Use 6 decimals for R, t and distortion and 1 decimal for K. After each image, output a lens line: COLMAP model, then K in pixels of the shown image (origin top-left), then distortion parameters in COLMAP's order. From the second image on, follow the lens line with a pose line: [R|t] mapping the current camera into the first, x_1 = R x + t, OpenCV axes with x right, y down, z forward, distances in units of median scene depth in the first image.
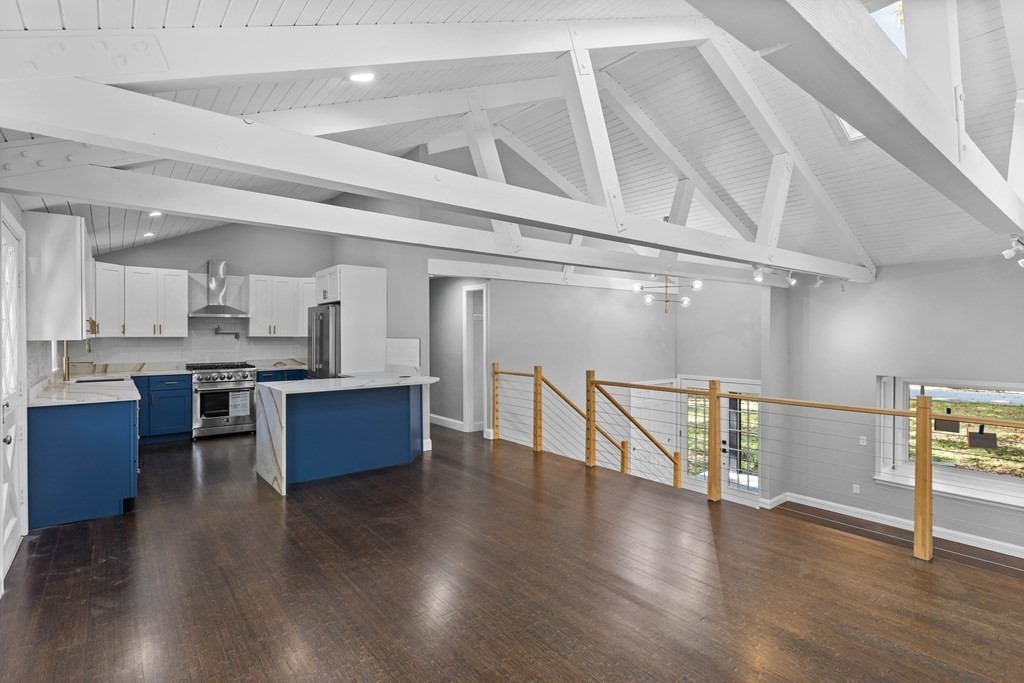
lens RADIAL K [[499.4, 0, 512.0], [0, 499.4, 341.5], [0, 0, 1]] dist [-0.005551, -0.000452]
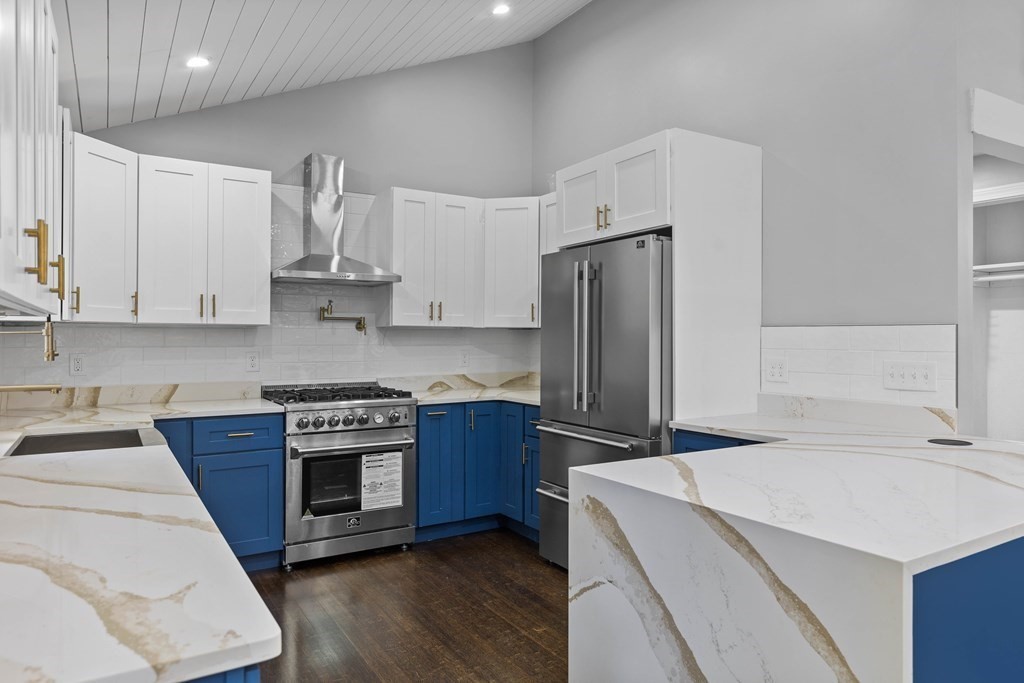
lens RADIAL K [[651.6, 0, 512.0], [0, 651.6, 341.5], [0, 0, 1]] dist [-0.005711, -0.002938]
pose [[0.992798, 0.002065, -0.119781, -0.374021], [-0.003004, 0.999966, -0.007656, 0.008919], [0.119761, 0.007960, 0.992771, 0.463010]]
